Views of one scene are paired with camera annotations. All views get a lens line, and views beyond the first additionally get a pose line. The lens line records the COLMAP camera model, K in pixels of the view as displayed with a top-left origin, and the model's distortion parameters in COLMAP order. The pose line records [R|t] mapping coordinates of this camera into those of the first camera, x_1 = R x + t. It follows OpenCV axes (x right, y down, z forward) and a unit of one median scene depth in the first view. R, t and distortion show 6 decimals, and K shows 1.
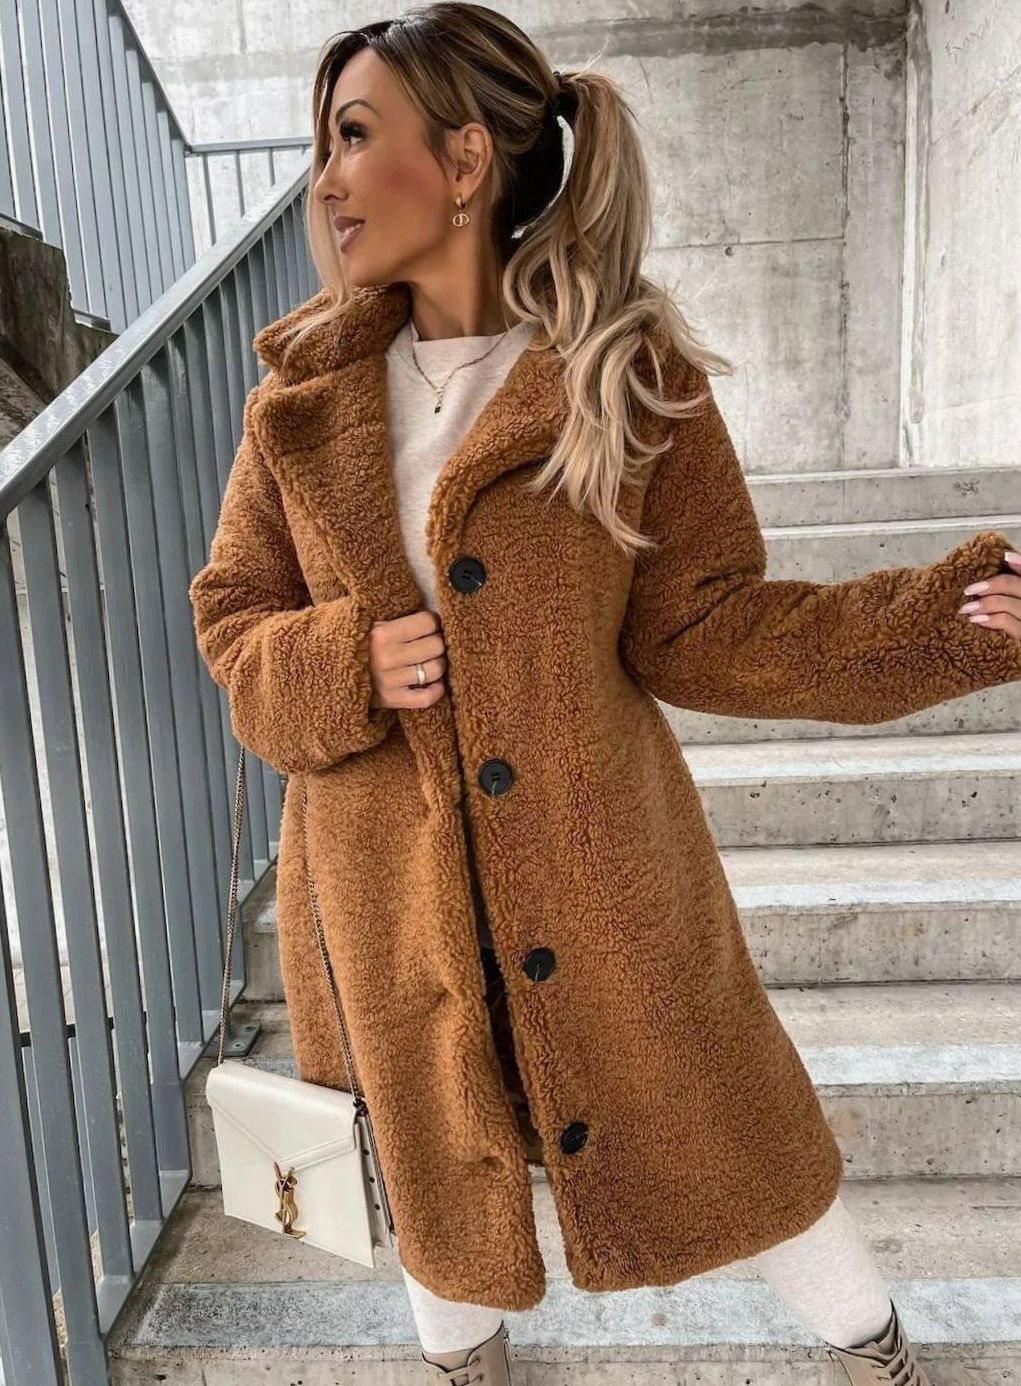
lens RADIAL K [[1083.0, 0, 510.5], [0, 1083.0, 693.0], [0, 0, 1]] dist [0.114881, -0.147518]
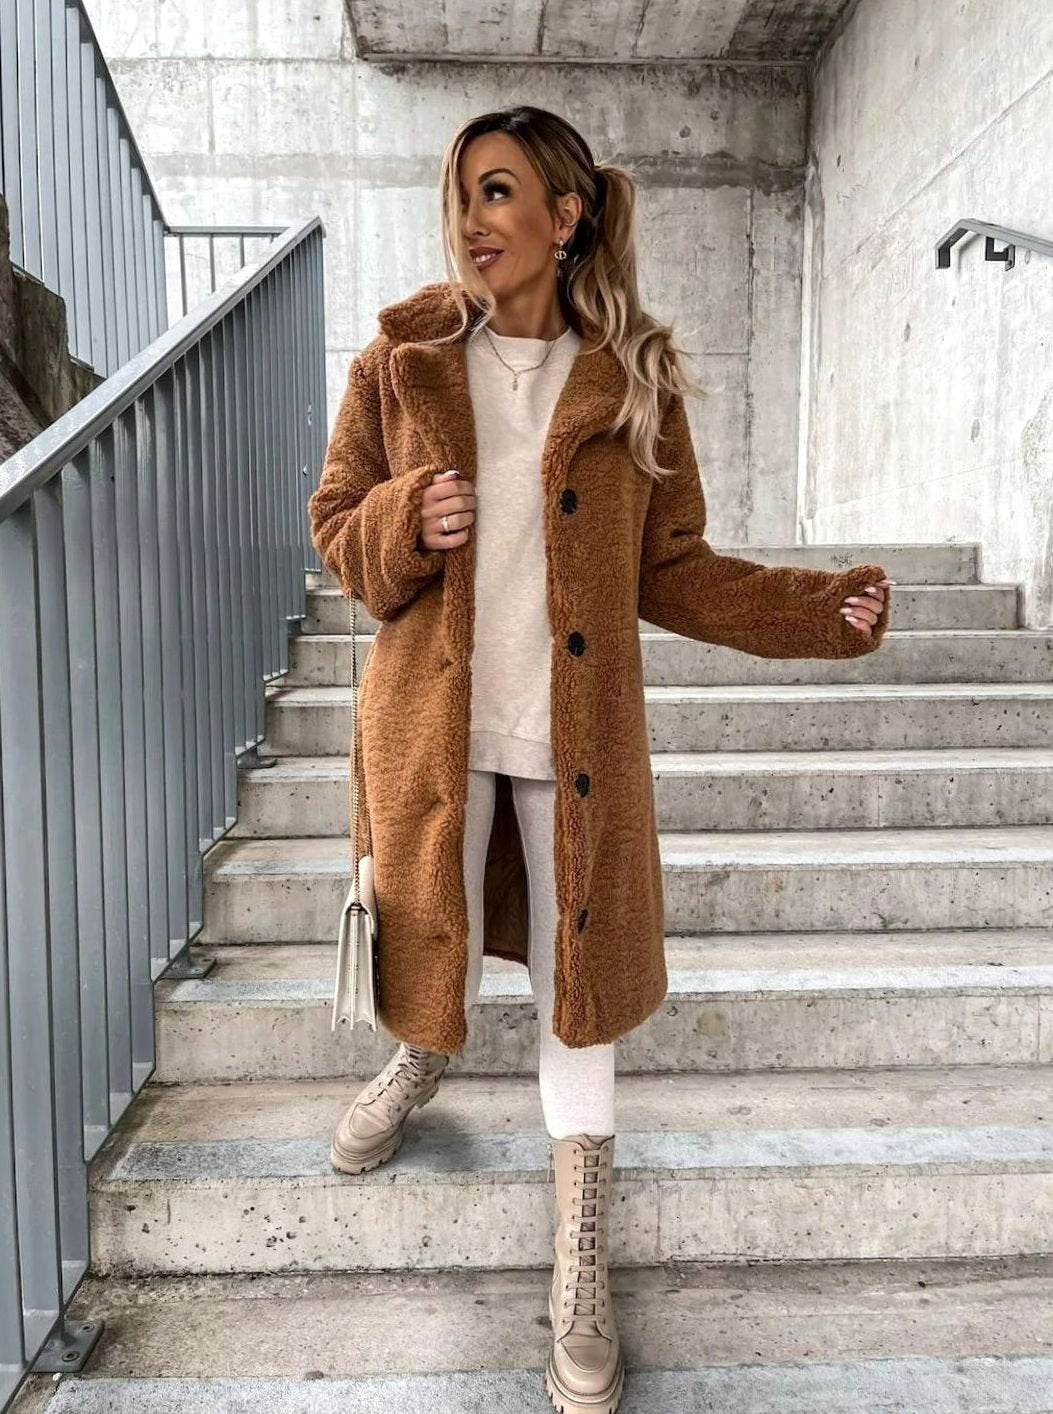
lens RADIAL K [[1079.4, 0, 530.1], [0, 1079.4, 698.4], [0, 0, 1]] dist [0.074400, -0.081914]
pose [[0.995638, 0.036004, 0.086078, -0.008314], [-0.028719, 0.996016, -0.084423, 0.101515], [-0.088775, 0.081583, 0.992705, -0.146497]]
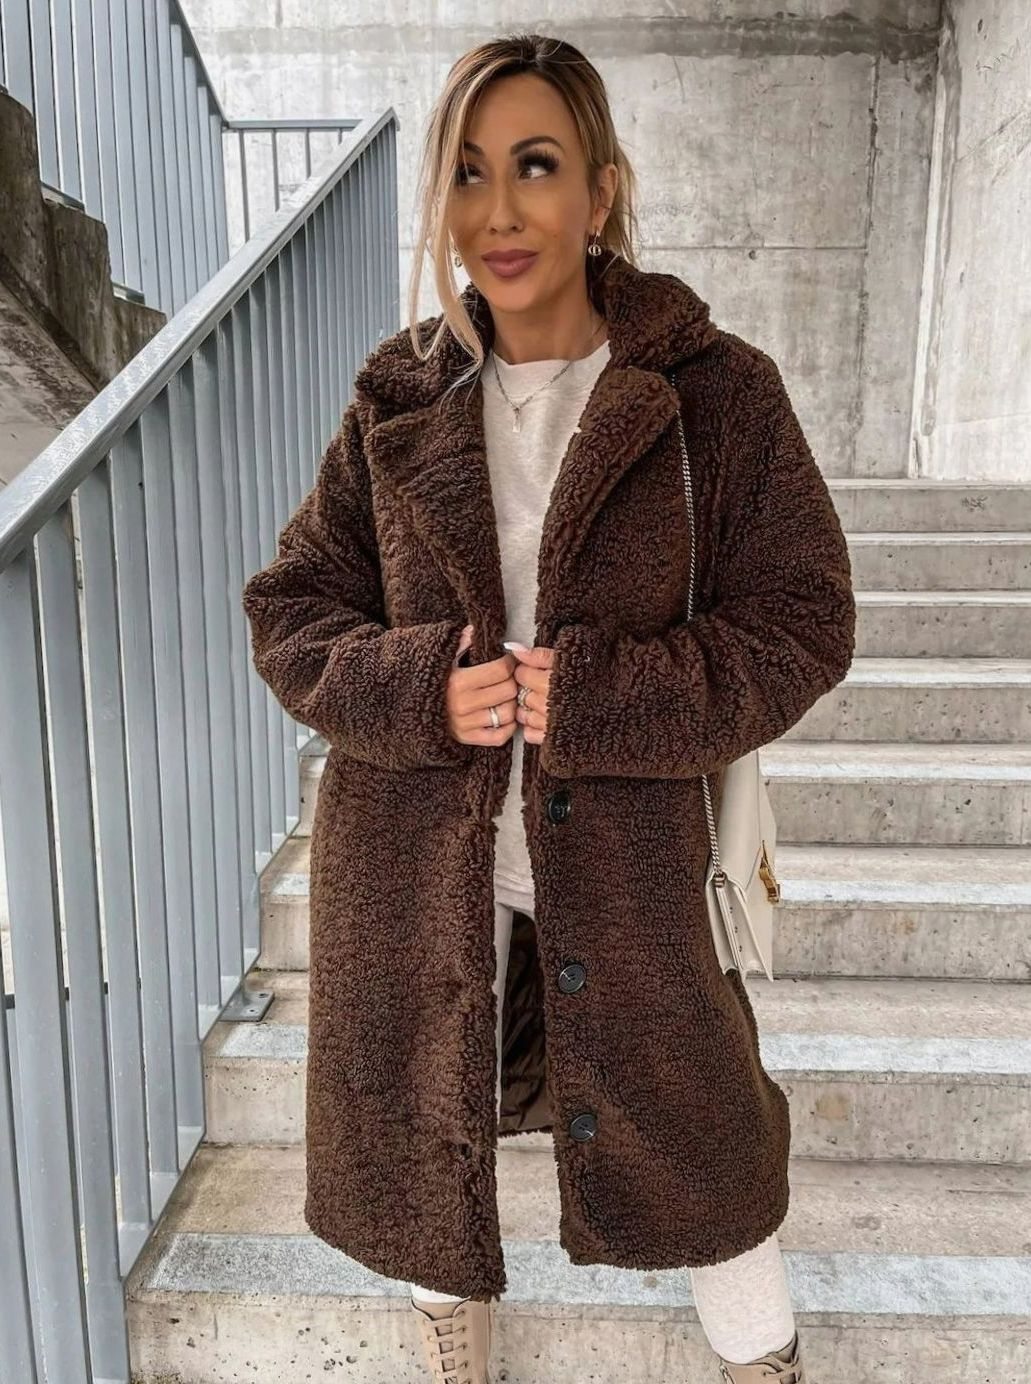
lens RADIAL K [[1083.6, 0, 532.5], [0, 1083.6, 696.9], [0, 0, 1]] dist [0.106081, -0.135518]
pose [[0.998558, 0.048443, 0.023132, -0.018530], [-0.048777, 0.998710, 0.014101, -0.001582], [-0.022419, -0.015209, 0.999633, -0.028049]]
